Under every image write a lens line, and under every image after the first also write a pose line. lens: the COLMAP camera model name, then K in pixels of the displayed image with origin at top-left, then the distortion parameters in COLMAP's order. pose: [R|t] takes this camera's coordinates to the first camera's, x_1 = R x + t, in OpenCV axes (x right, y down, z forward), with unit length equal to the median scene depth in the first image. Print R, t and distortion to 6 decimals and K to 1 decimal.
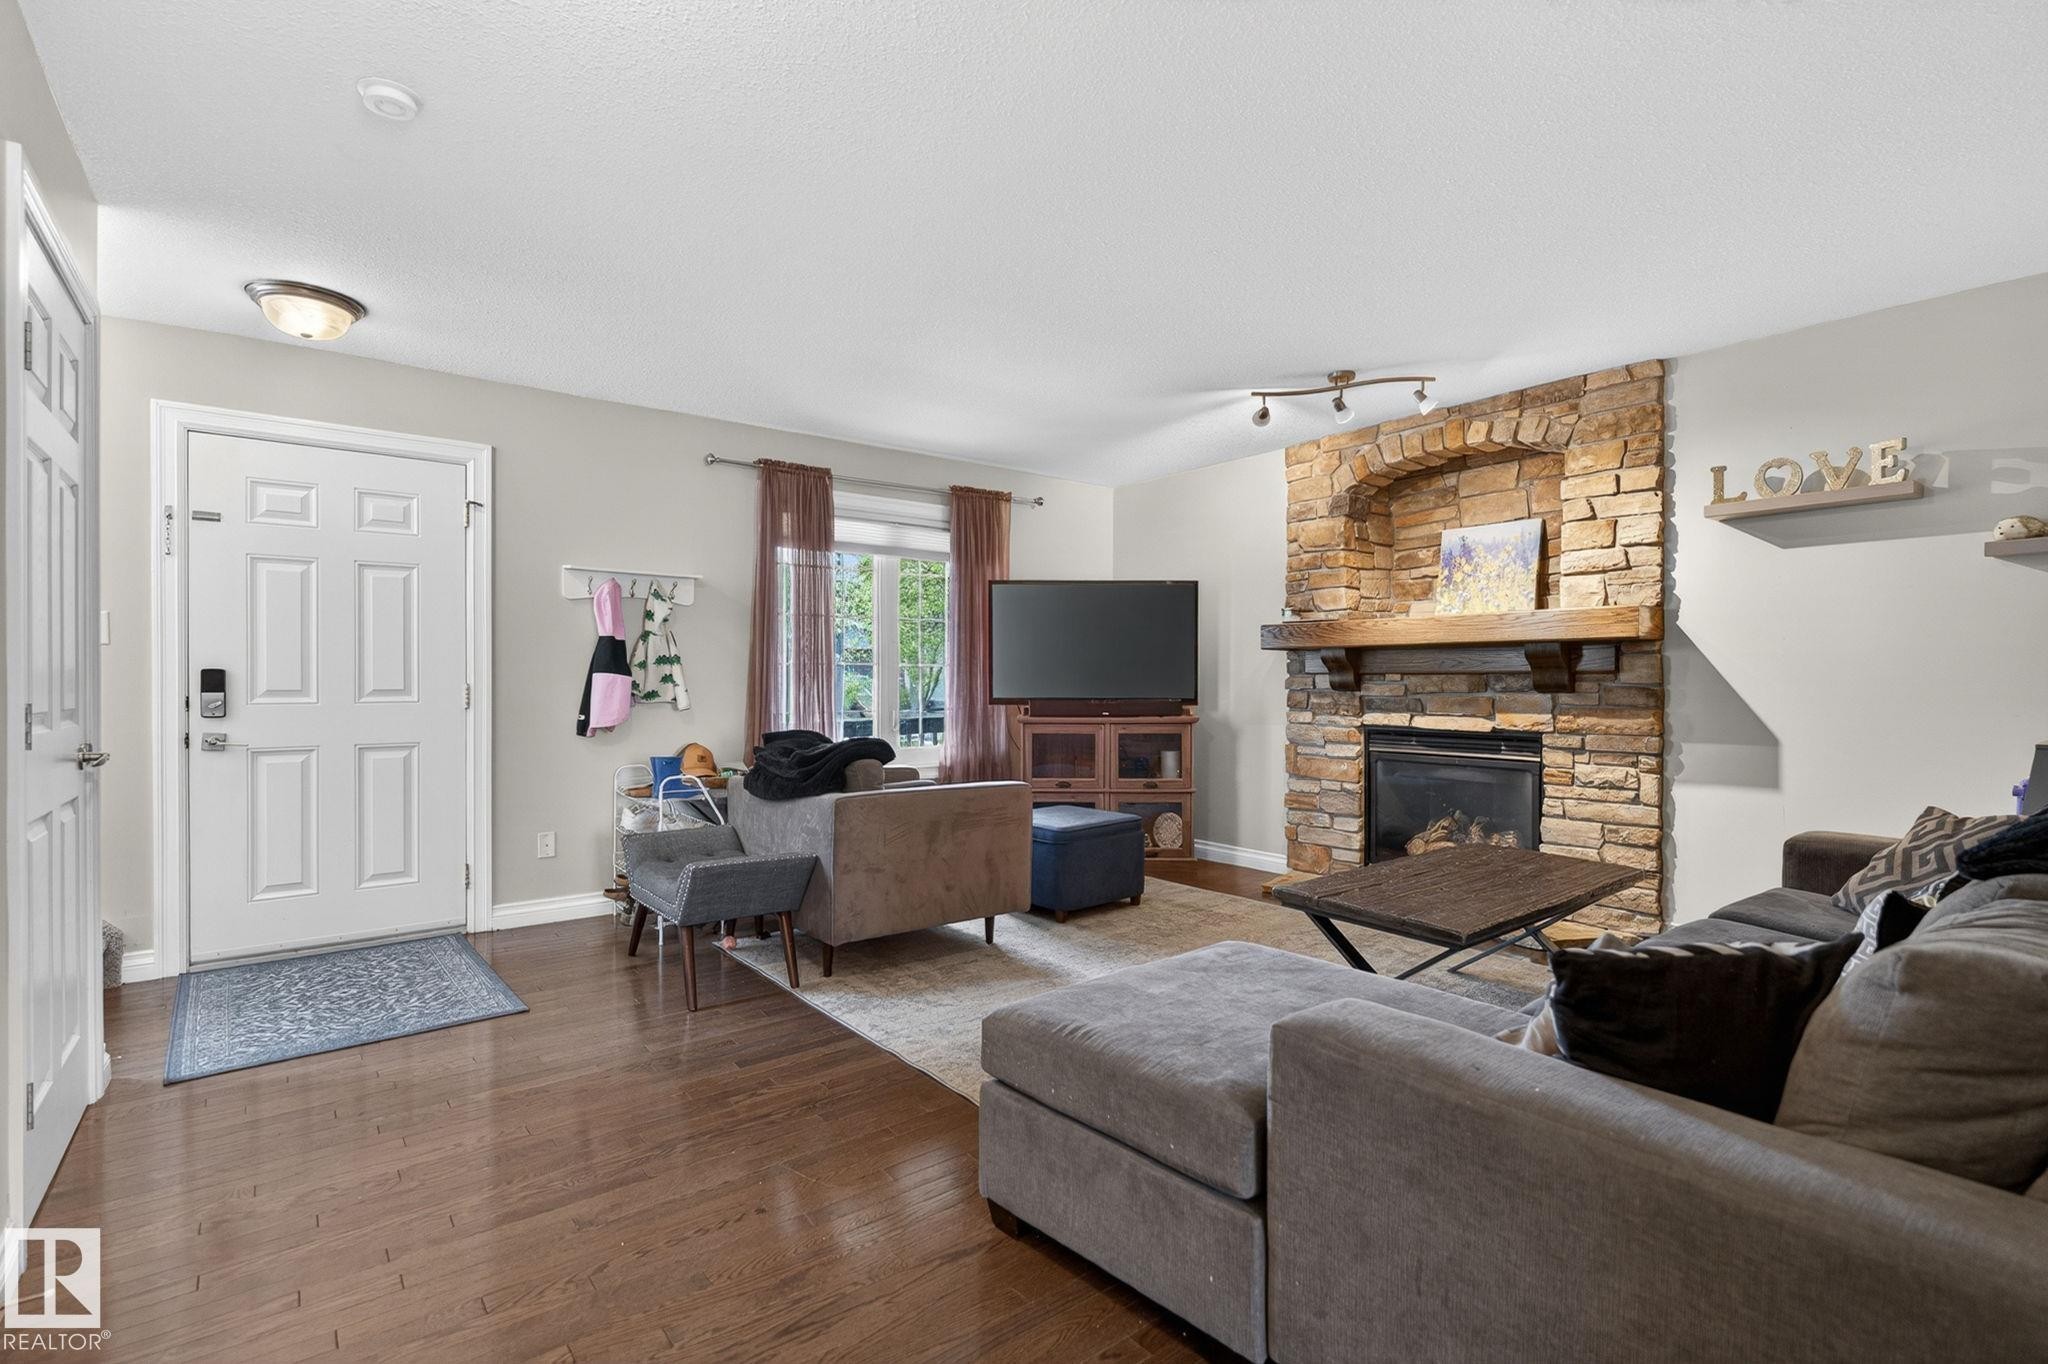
lens RADIAL K [[925.4, 0, 1024.3], [0, 925.4, 679.5], [0, 0, 1]] dist [0.001559, 0.000512]
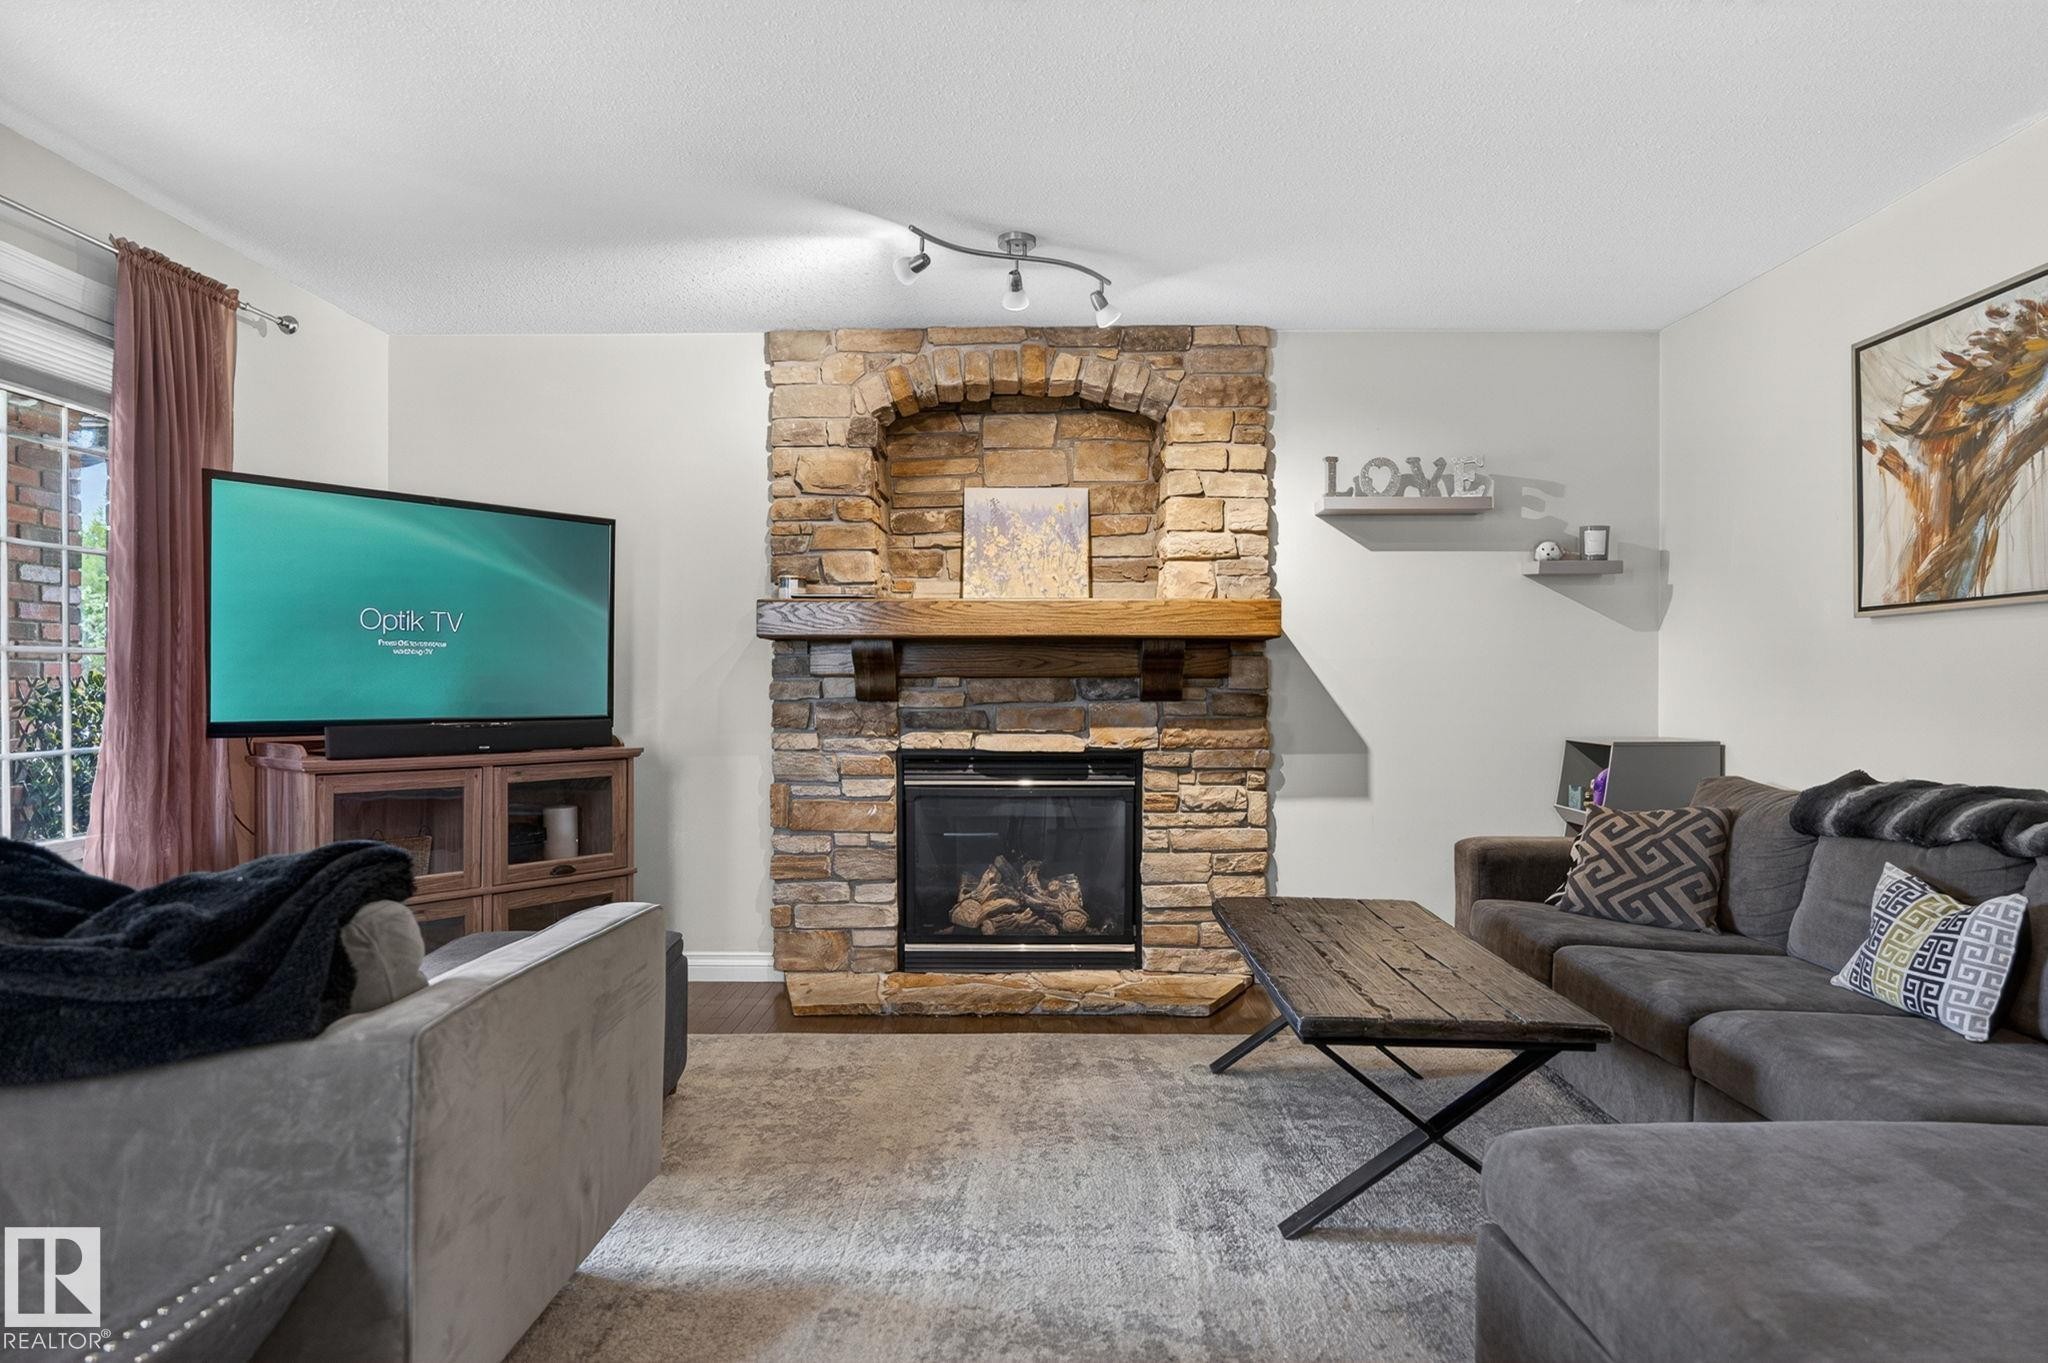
lens RADIAL K [[1154.0, 0, 1017.9], [0, 1154.0, 684.2], [0, 0, 1]] dist [-0.004631, 0.001187]
pose [[0.635471, 0.000582, 0.772125, -0.285328], [-0.000719, 1.000000, -0.000163, -0.000379], [-0.772124, -0.000452, 0.635471, 0.415201]]
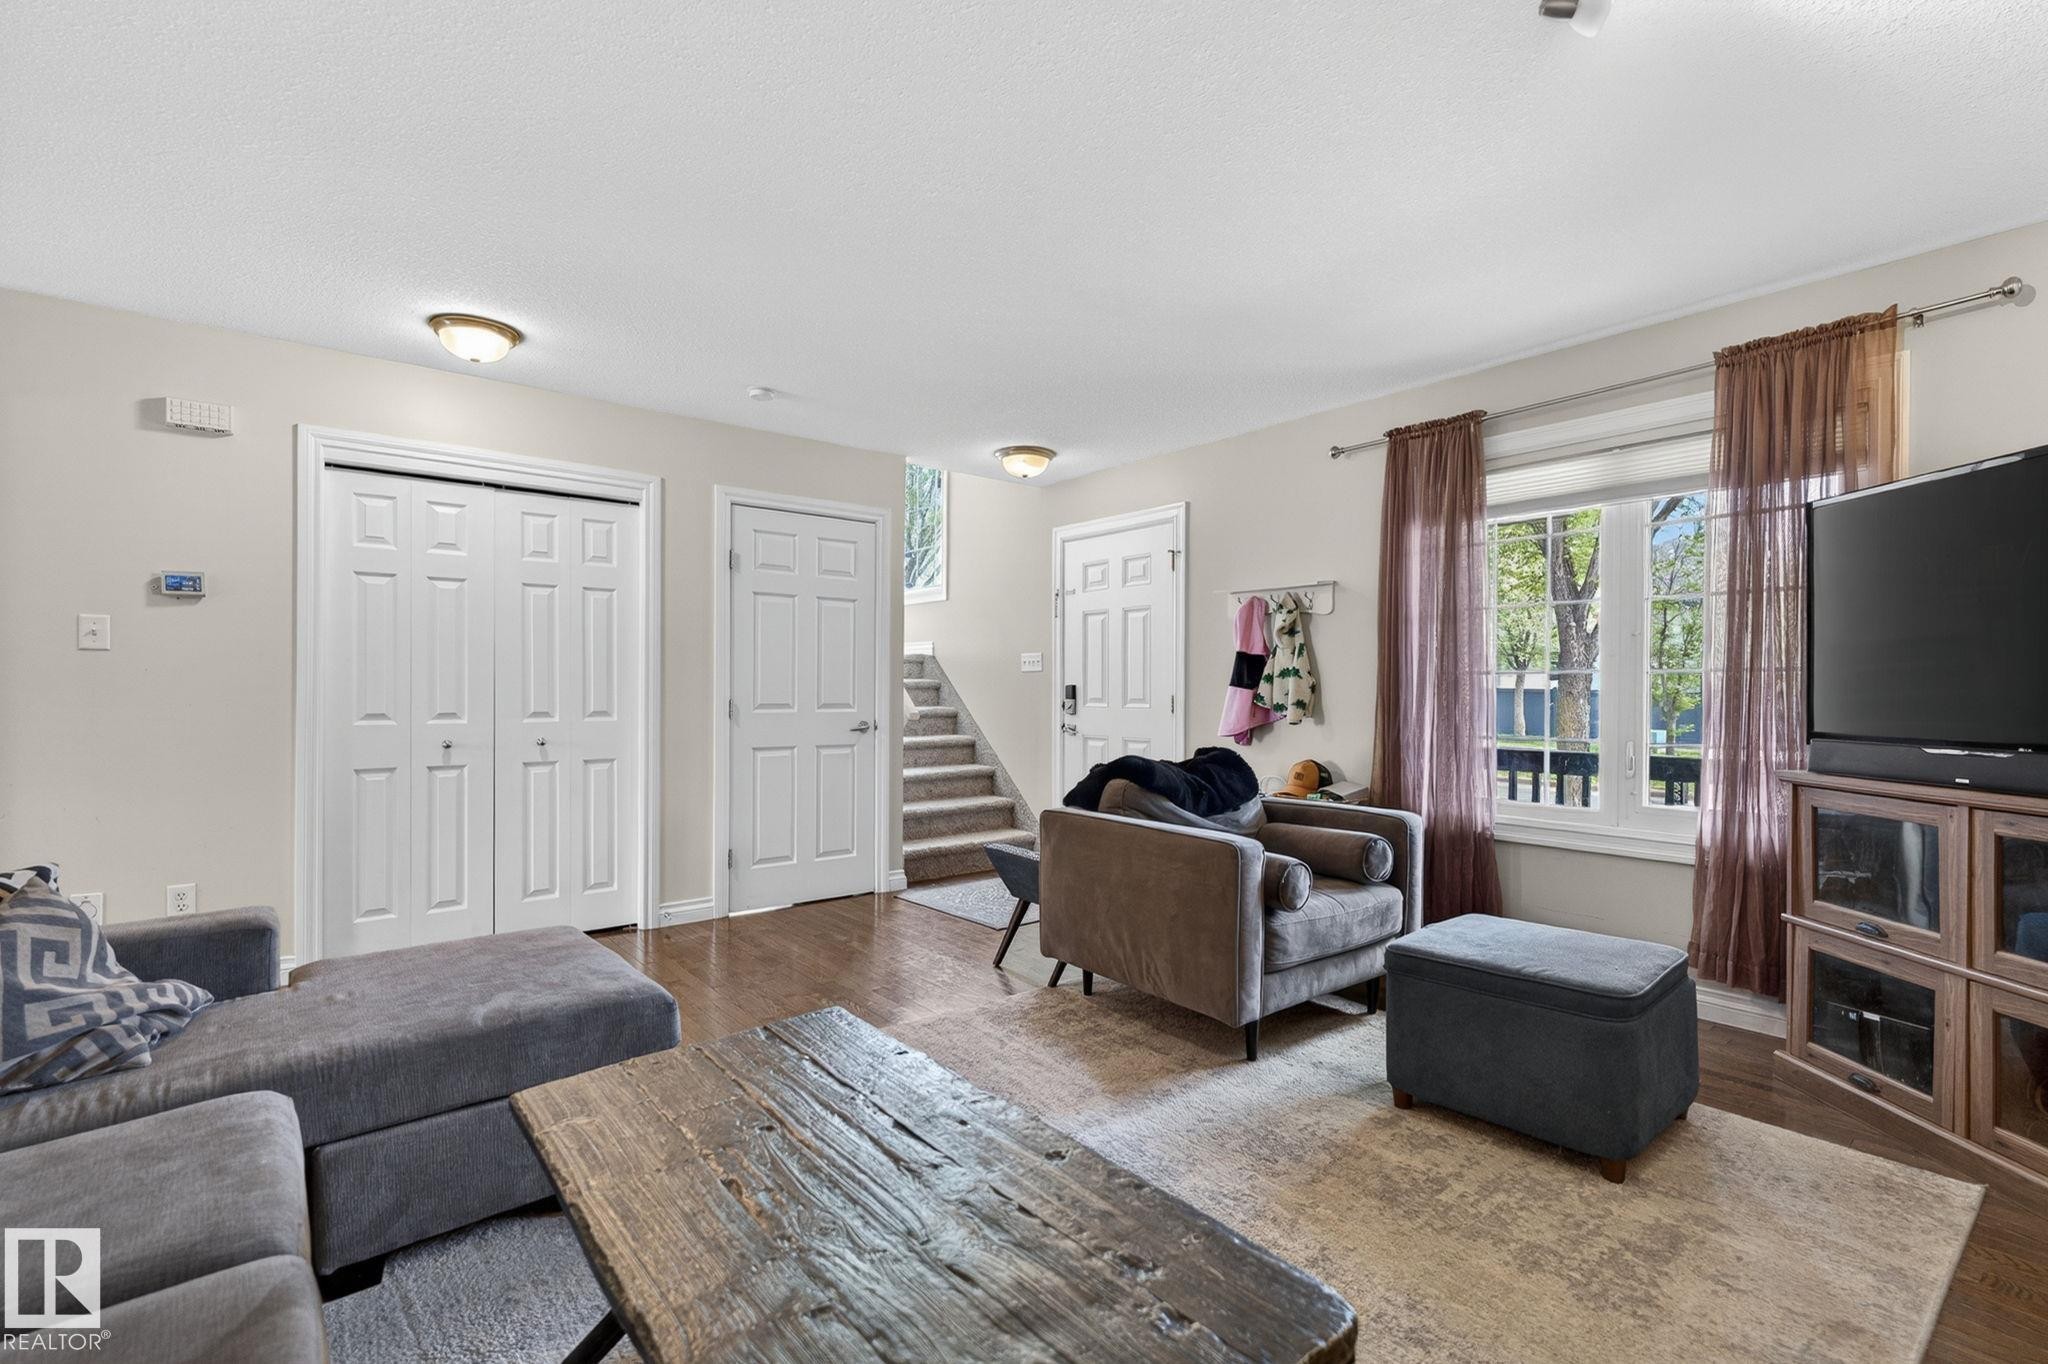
lens RADIAL K [[925.4, 0, 1024.3], [0, 925.4, 679.5], [0, 0, 1]] dist [0.001559, 0.000512]
pose [[0.004472, -0.005812, -0.999973, 0.607823], [0.006665, 0.999961, -0.005782, -0.010338], [0.999968, -0.006639, 0.004510, 0.720162]]
